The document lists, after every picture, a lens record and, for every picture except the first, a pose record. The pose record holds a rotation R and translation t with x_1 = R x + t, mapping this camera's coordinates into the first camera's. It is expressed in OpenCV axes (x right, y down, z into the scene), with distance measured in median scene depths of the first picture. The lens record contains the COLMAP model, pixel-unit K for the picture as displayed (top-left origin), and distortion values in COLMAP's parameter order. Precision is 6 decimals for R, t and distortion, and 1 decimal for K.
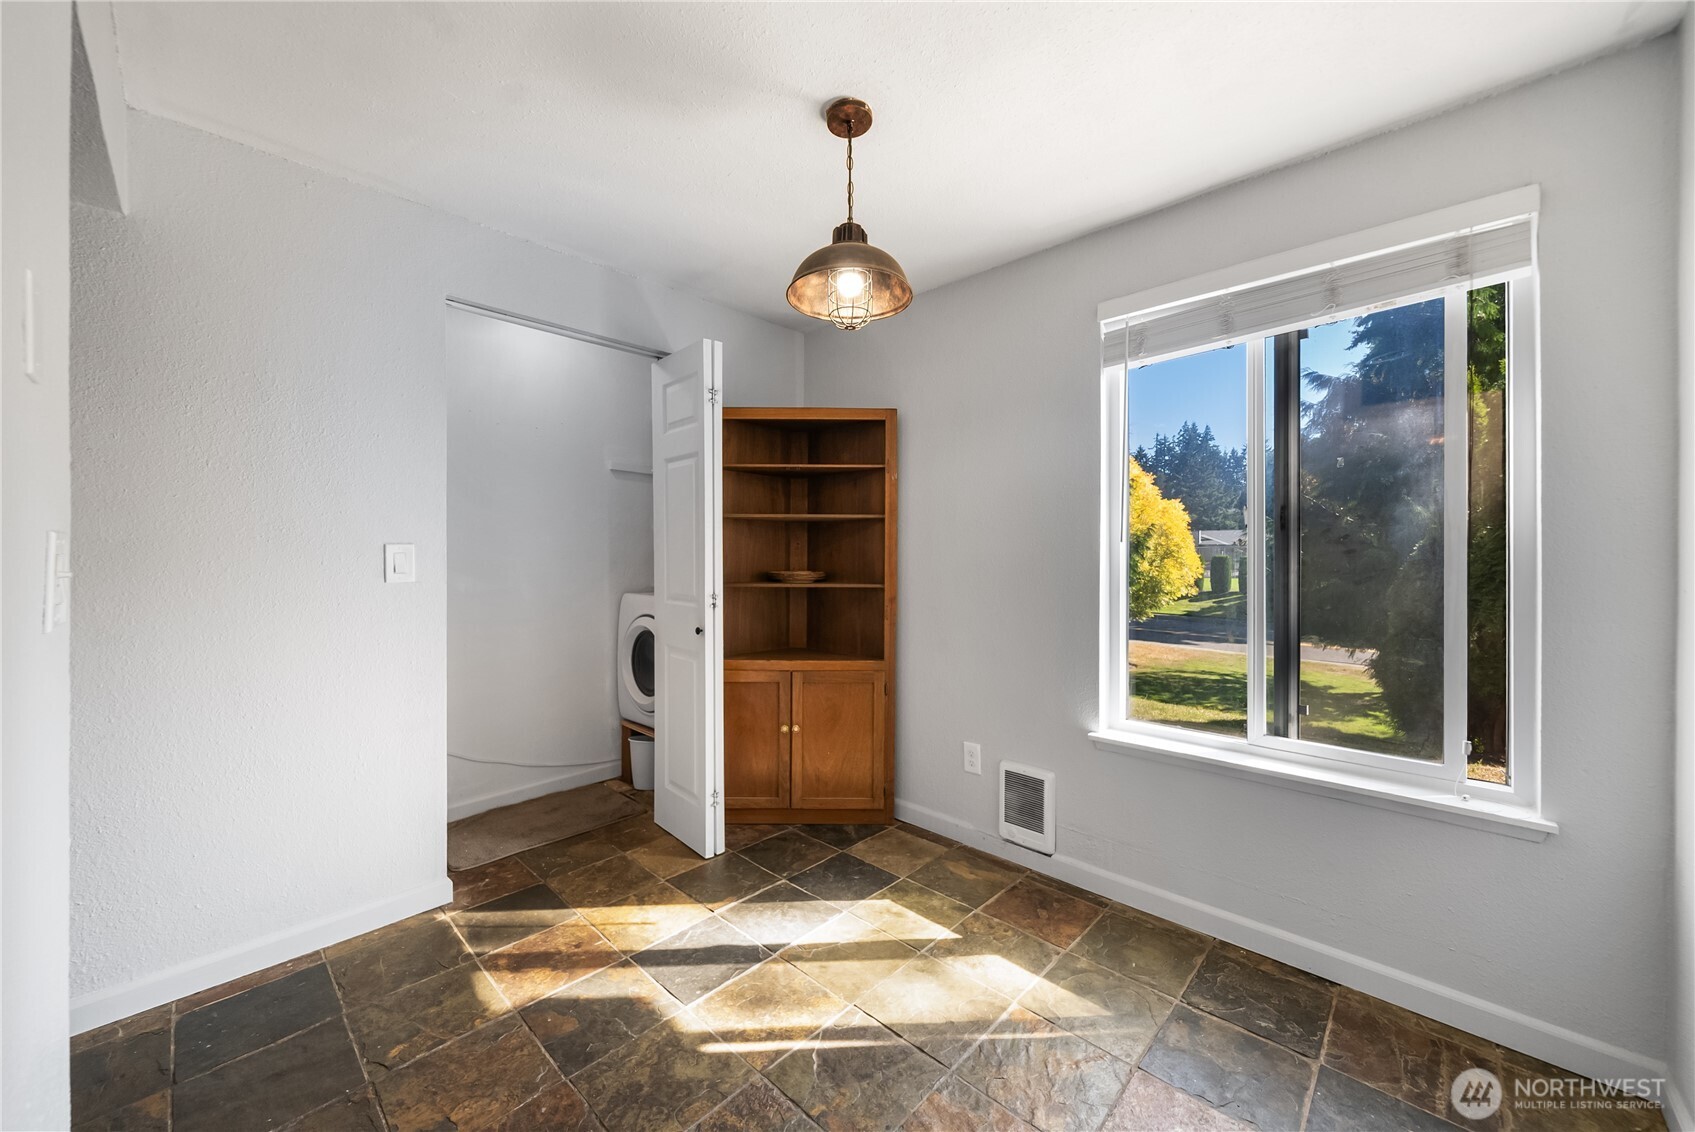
lens RADIAL K [[635.2, 0, 843.9], [0, 635.2, 553.5], [0, 0, 1]] dist [-0.001668, -0.000129]
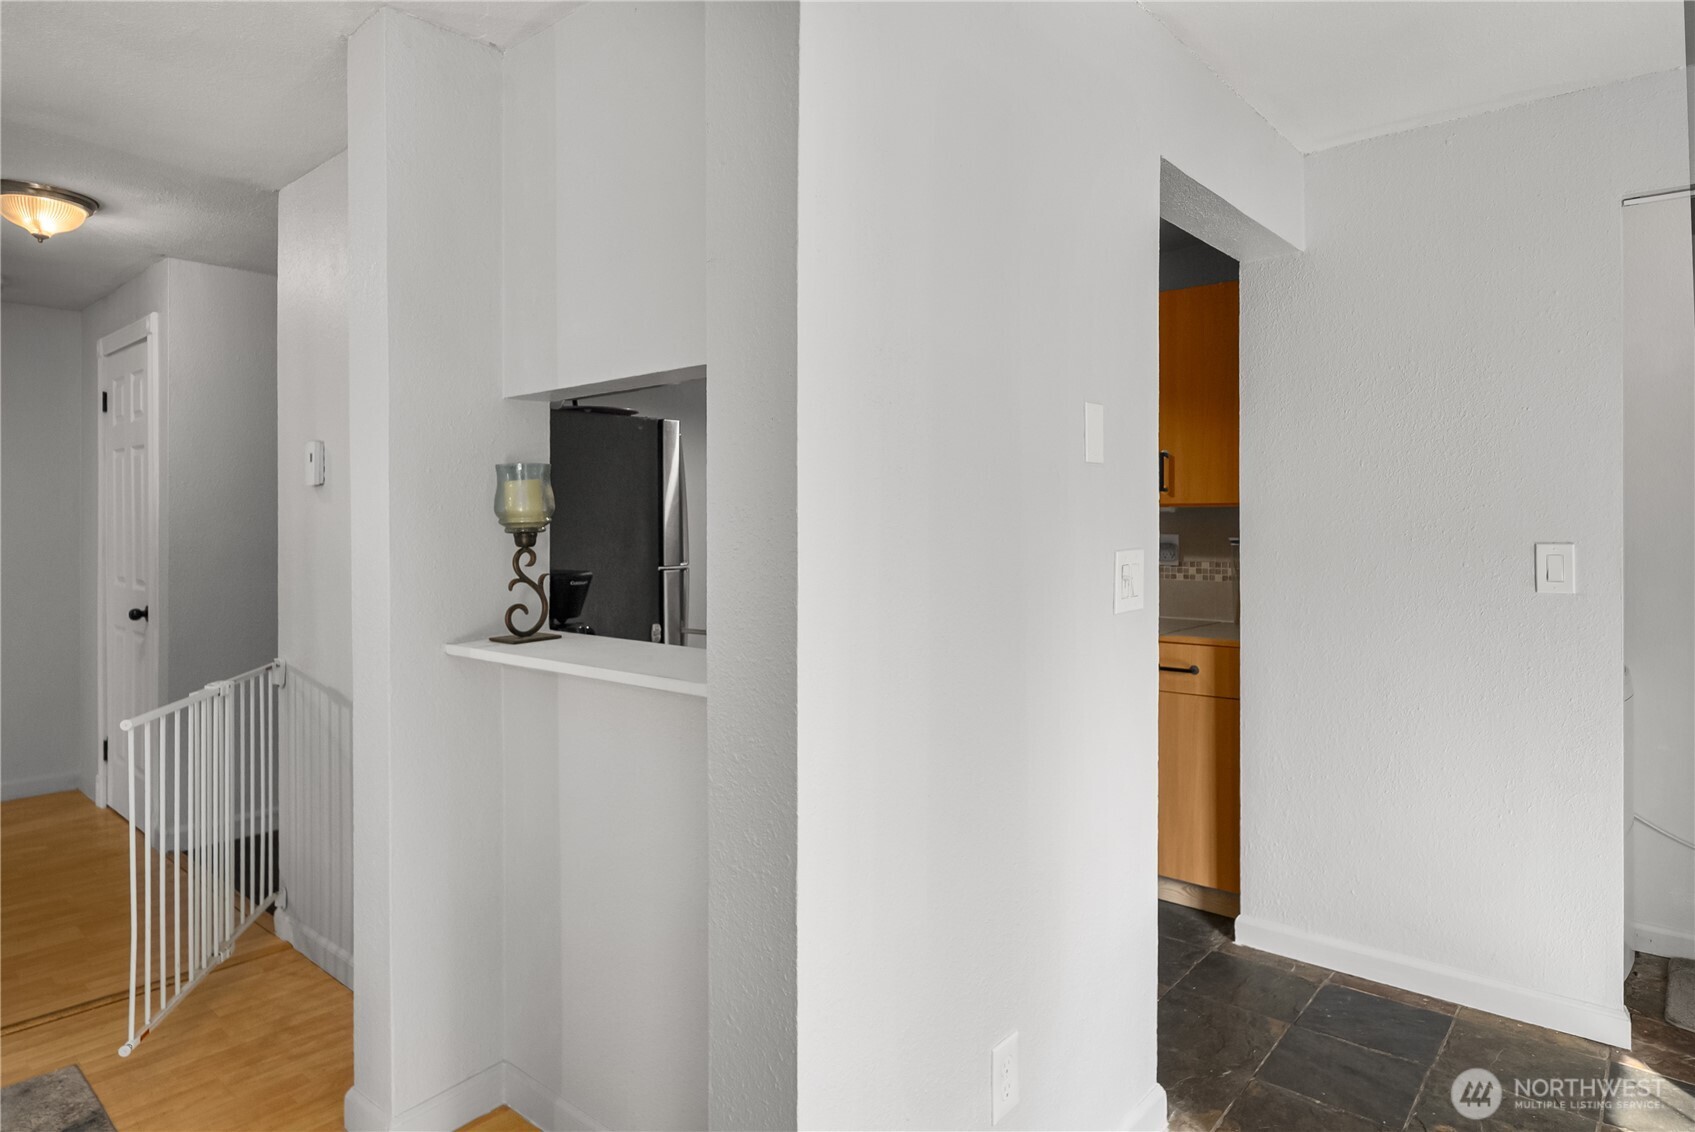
lens RADIAL K [[979.3, 0, 848.3], [0, 979.3, 519.9], [0, 0, 1]] dist [-0.001847, -0.000694]
pose [[0.053886, 0.000826, -0.998547, 0.415664], [-0.001782, 0.999998, 0.000731, -0.040498], [0.998546, 0.001740, 0.053887, 0.069649]]
